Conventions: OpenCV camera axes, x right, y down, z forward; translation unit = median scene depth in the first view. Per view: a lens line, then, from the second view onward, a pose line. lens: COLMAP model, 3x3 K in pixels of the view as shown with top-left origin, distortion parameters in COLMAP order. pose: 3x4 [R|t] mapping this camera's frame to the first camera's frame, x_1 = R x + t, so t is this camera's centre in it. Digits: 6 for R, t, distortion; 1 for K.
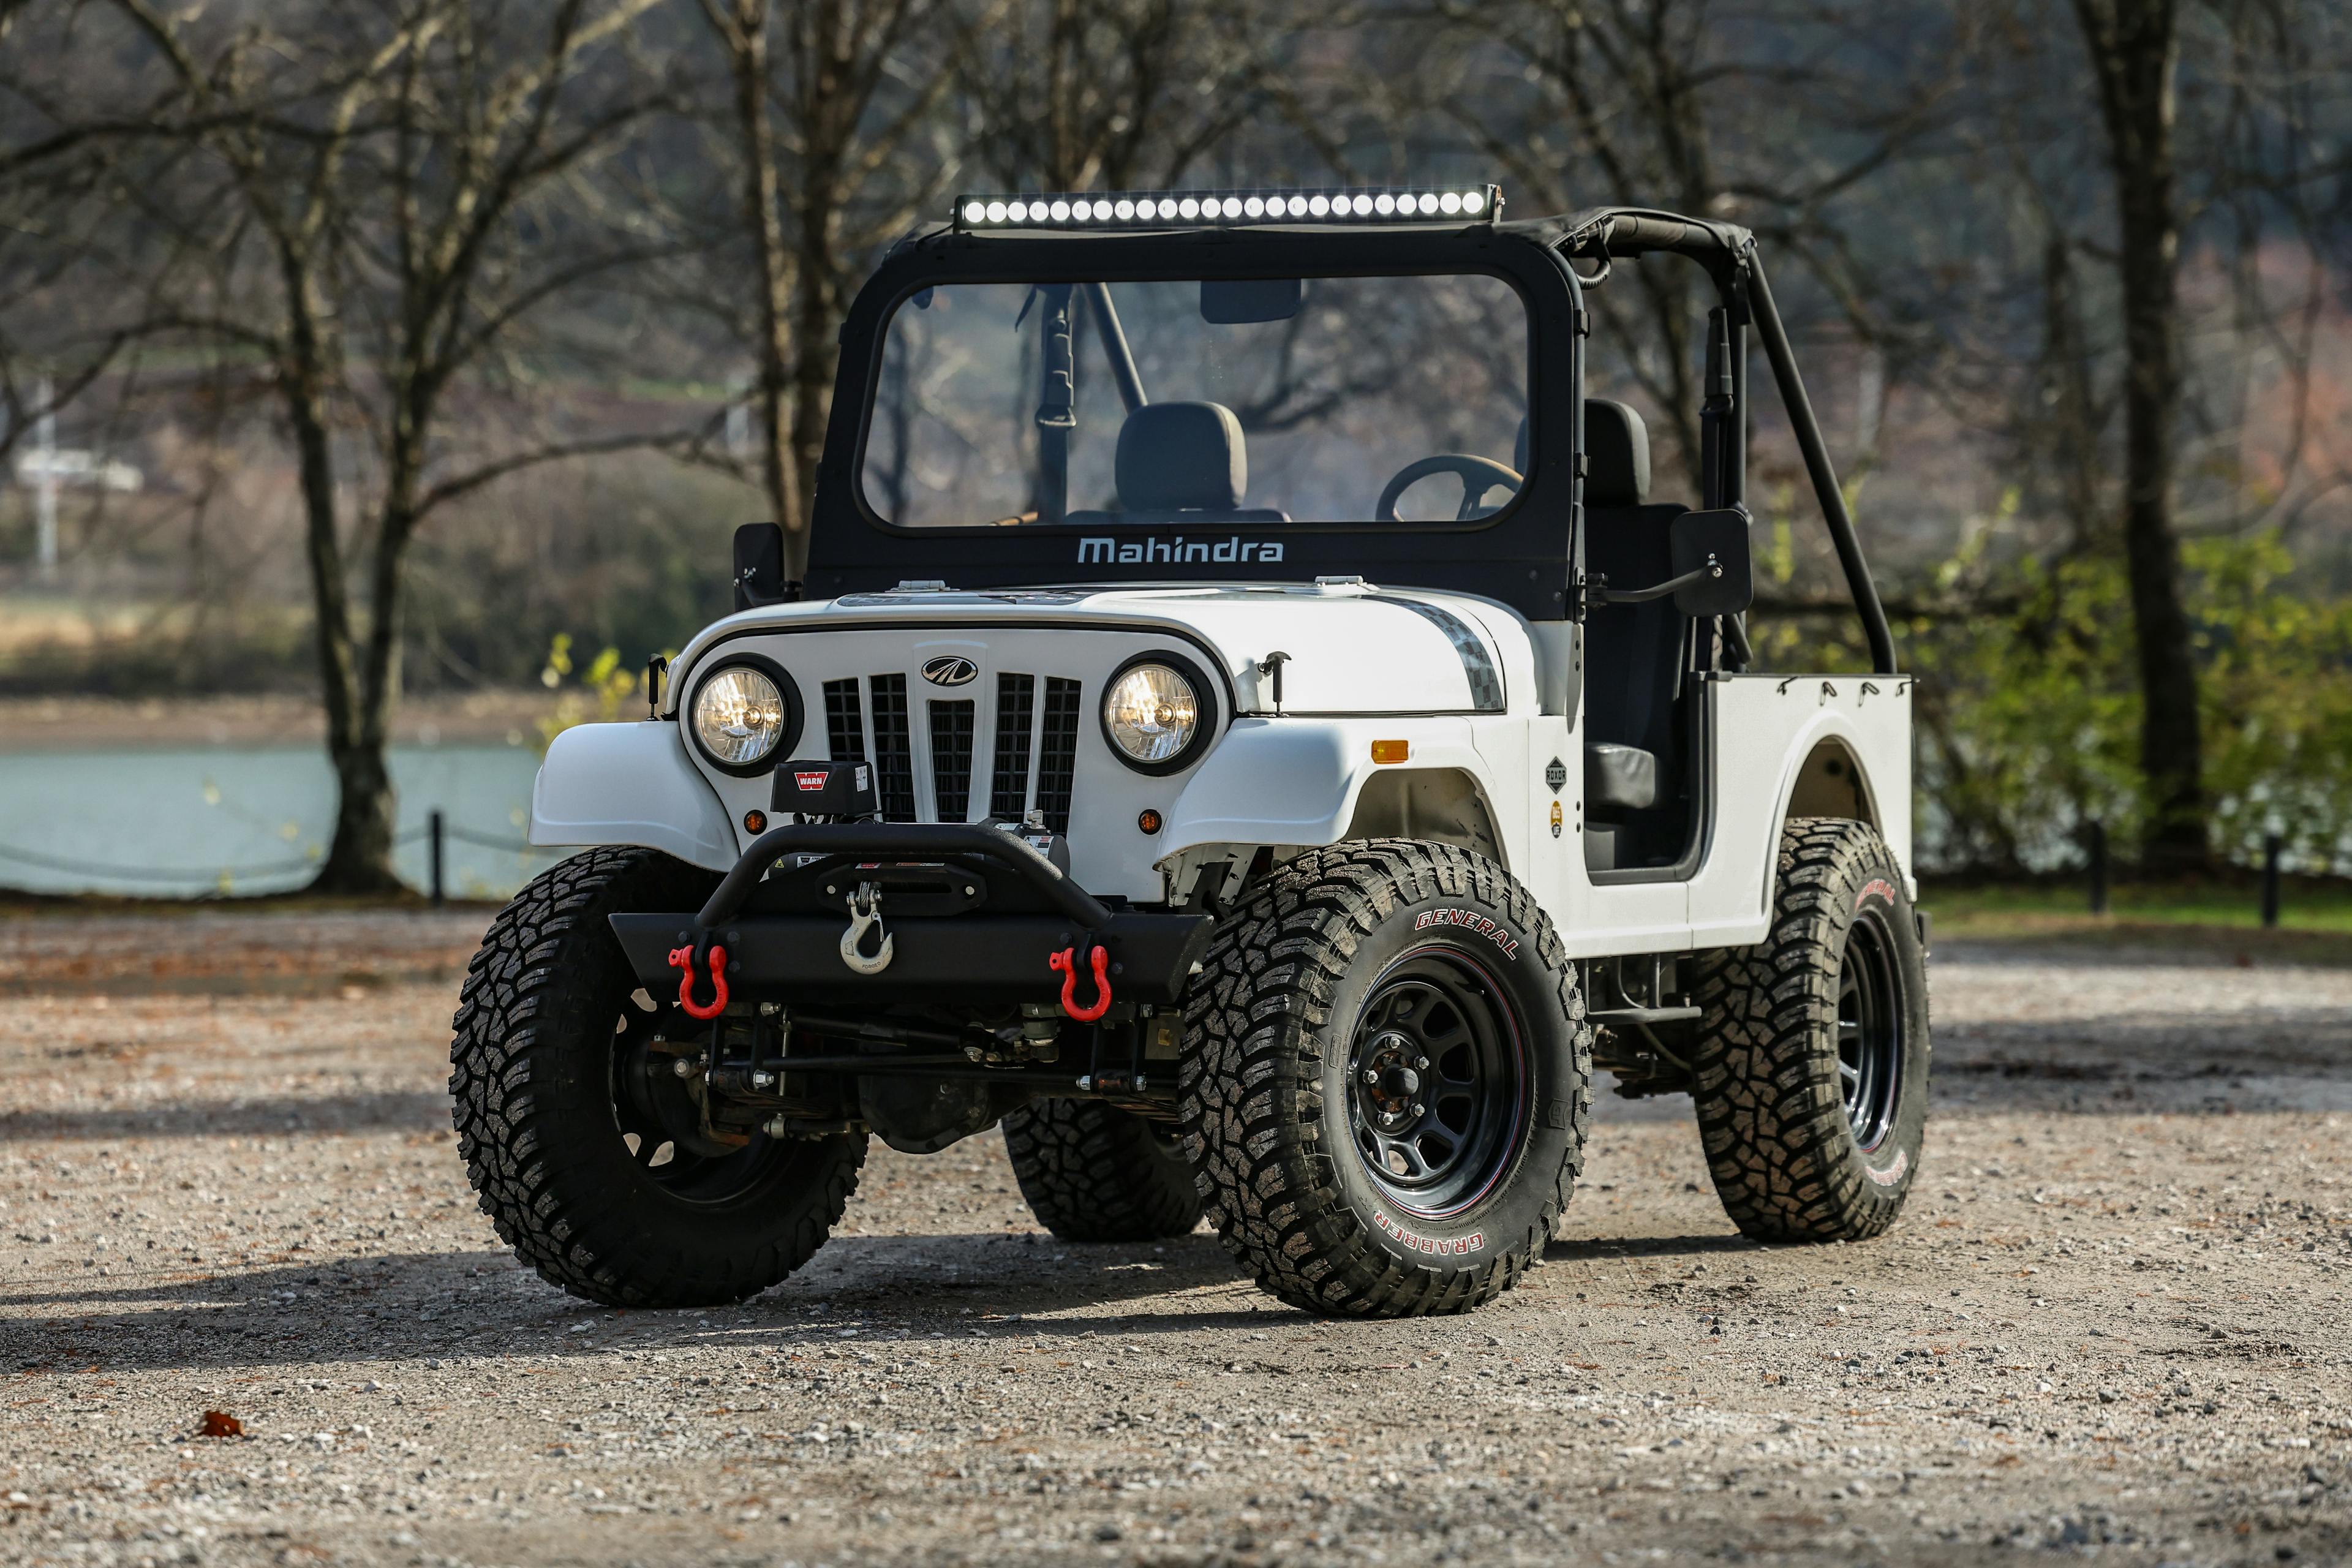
lens RADIAL K [[9656.3, 0, 1176.0], [0, 9656.3, 784.0], [0, 0, 1]] dist [0.671060, 13.832160]
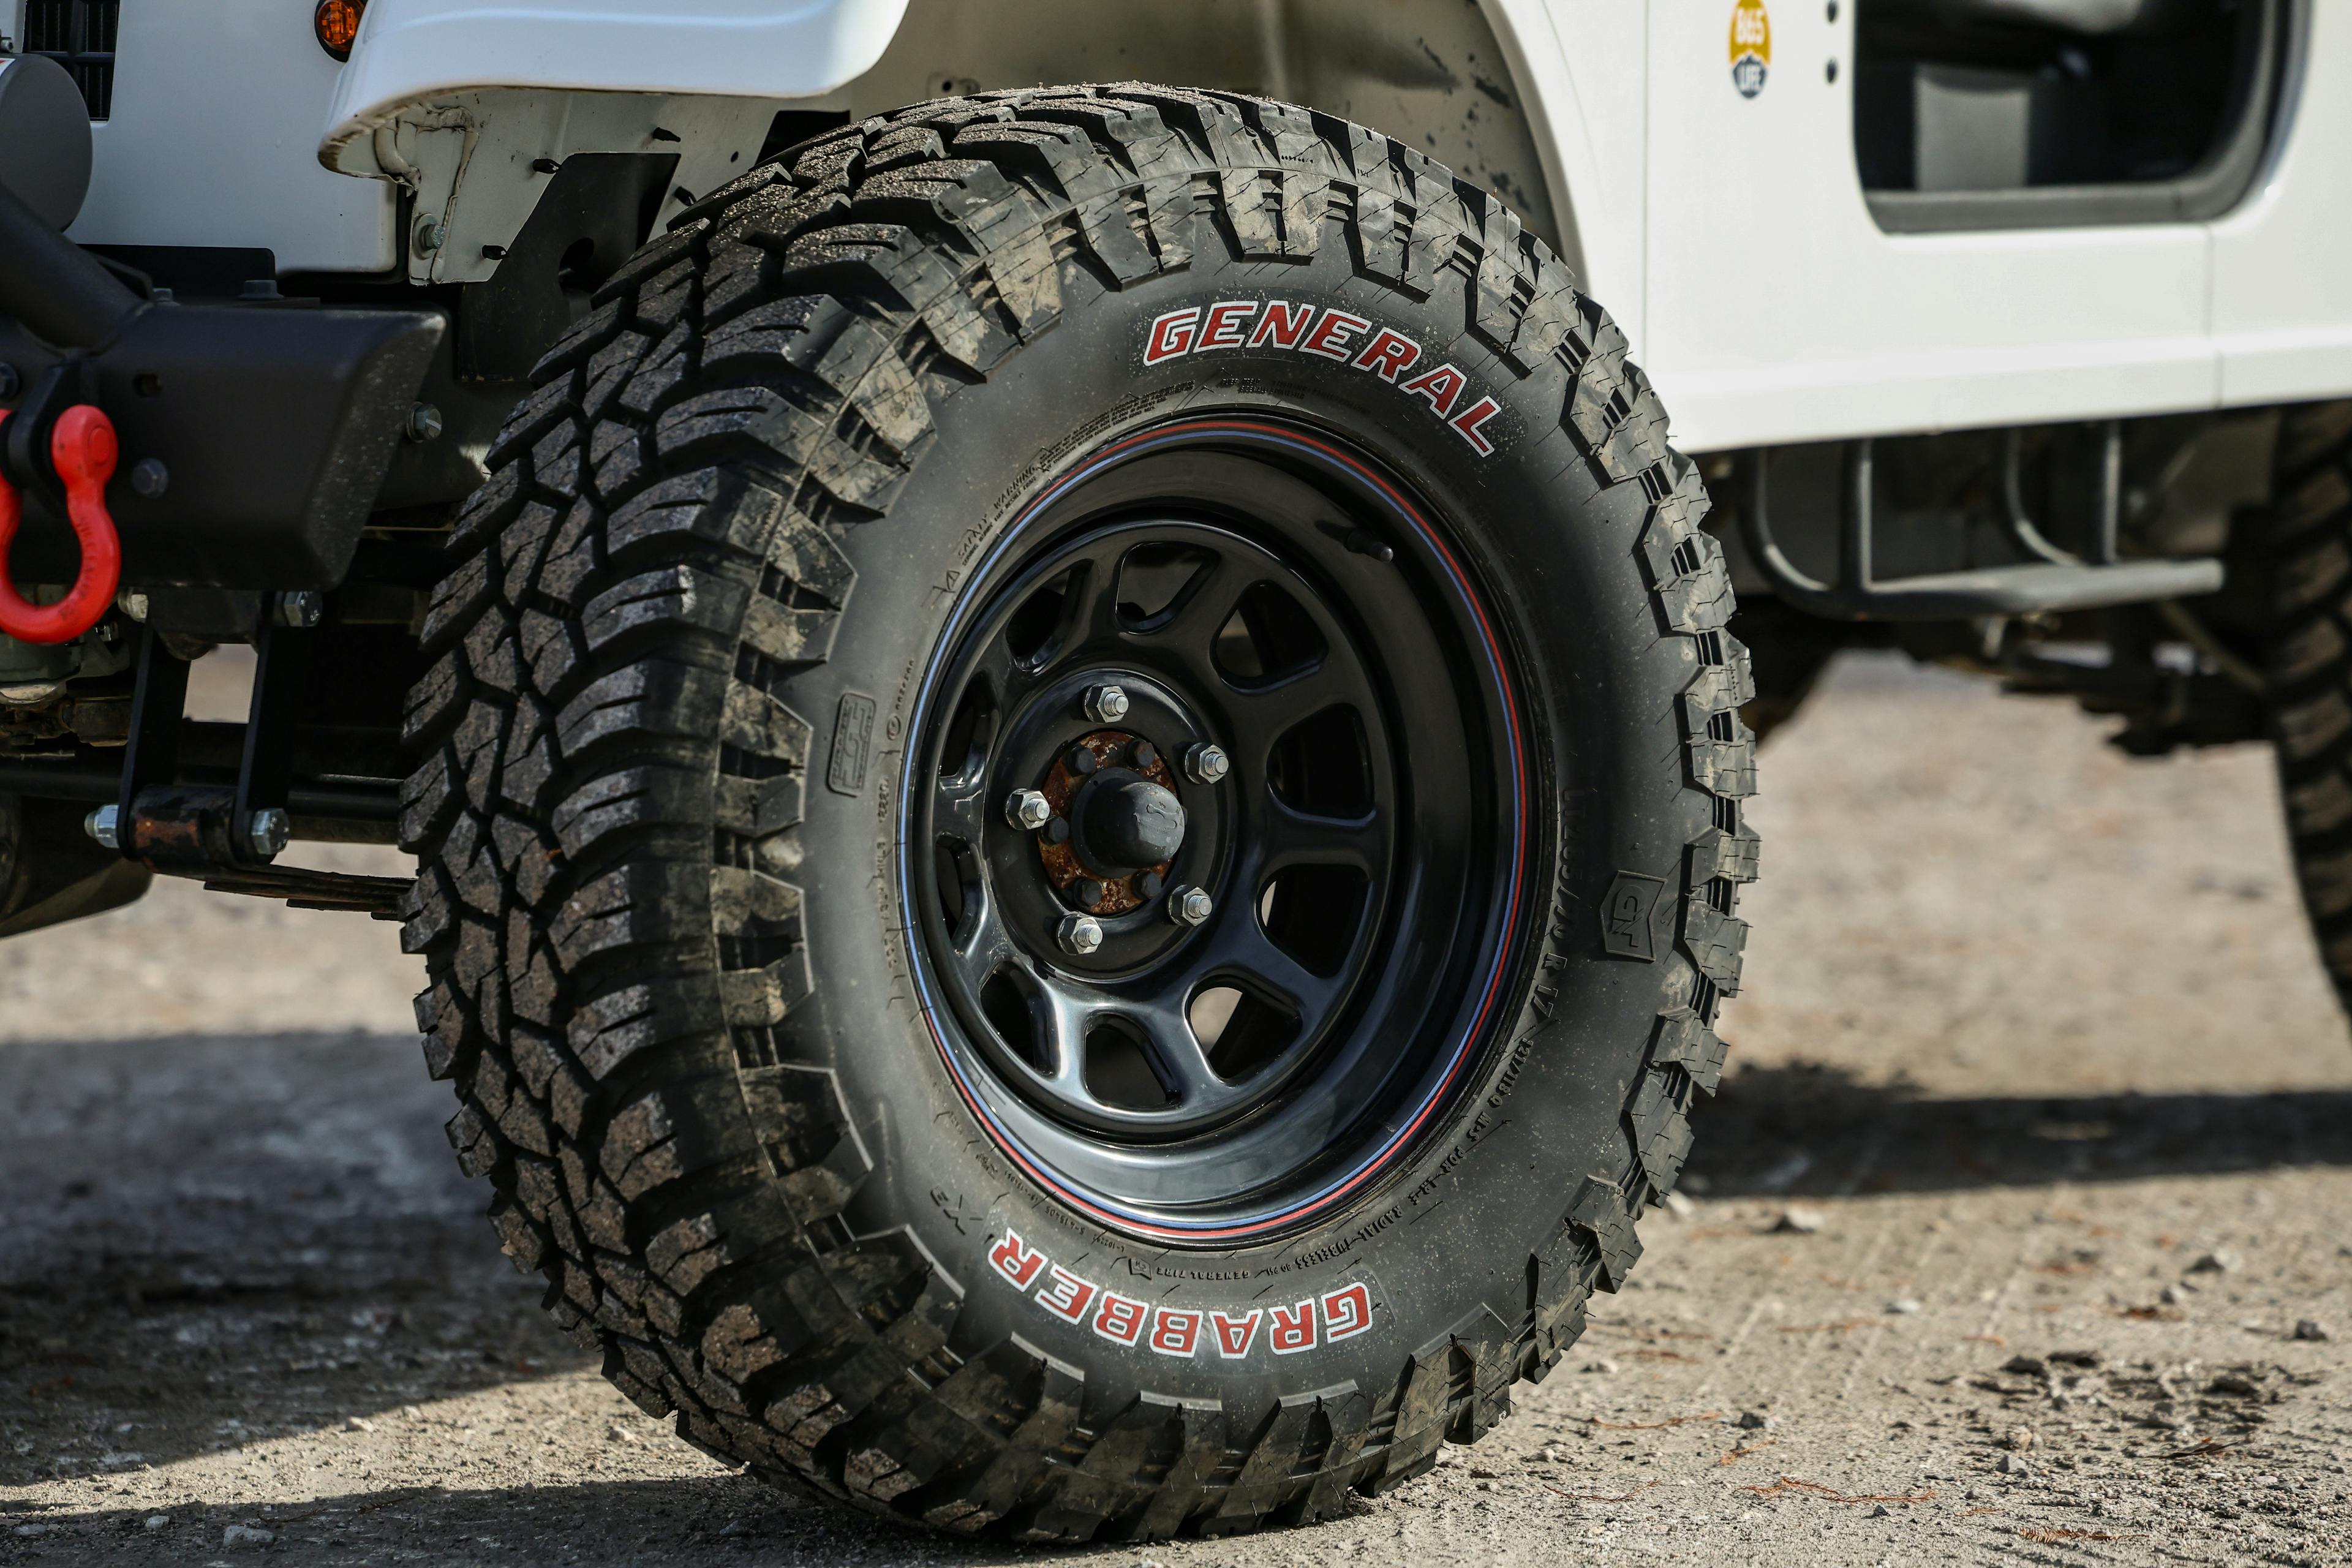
lens RADIAL K [[9656.3, 0, 1176.0], [0, 9656.3, 784.0], [0, 0, 1]] dist [0.671060, 13.832160]
pose [[0.992252, 0.012925, -0.123571, 0.066487], [-0.005017, 0.997932, 0.064089, 0.008383], [0.124144, -0.062973, 0.990264, 0.681569]]
